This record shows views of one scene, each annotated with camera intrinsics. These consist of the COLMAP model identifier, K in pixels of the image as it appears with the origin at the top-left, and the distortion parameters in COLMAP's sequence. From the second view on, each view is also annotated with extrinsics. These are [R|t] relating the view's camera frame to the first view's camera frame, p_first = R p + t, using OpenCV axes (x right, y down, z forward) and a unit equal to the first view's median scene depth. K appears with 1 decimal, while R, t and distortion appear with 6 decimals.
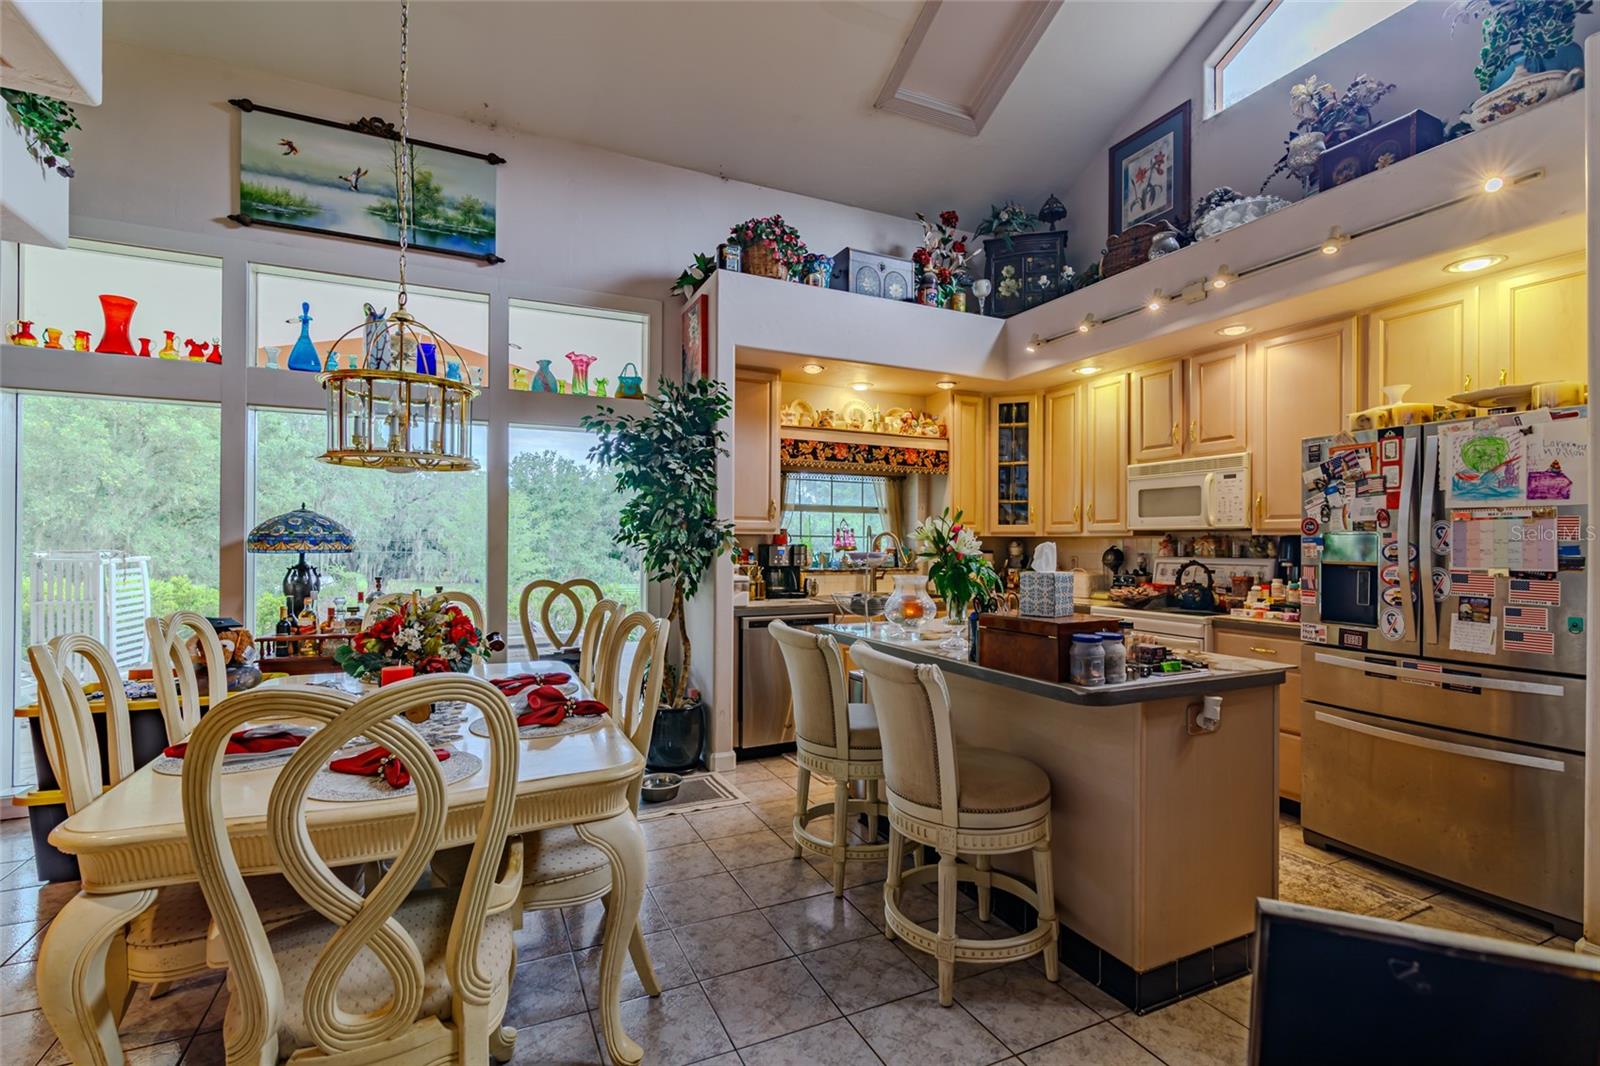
lens RADIAL K [[724.8, 0, 795.8], [0, 724.8, 542.5], [0, 0, 1]] dist [-0.000823, -0.001914]
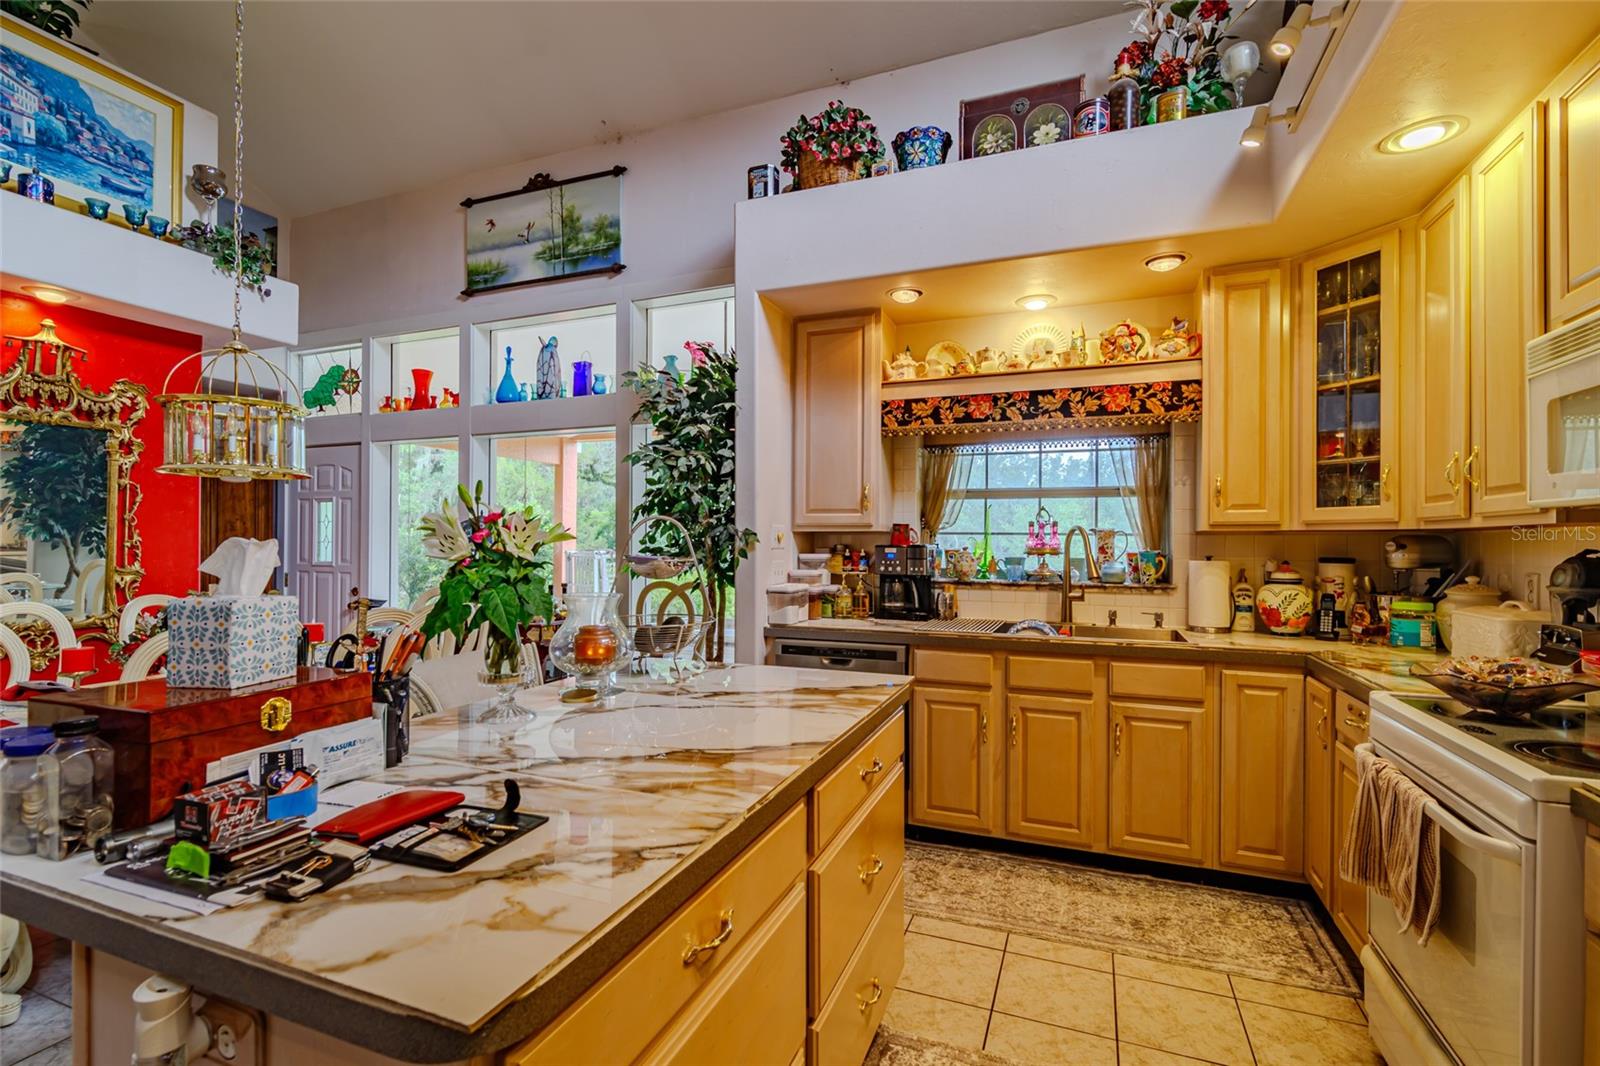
lens RADIAL K [[724.8, 0, 794.2], [0, 724.8, 540.2], [0, 0, 1]] dist [-0.000823, -0.001914]
pose [[0.680296, -0.003139, -0.732931, 0.496946], [0.000114, 0.999991, -0.004176, 0.000946], [0.732938, 0.002758, 0.680290, 0.473140]]
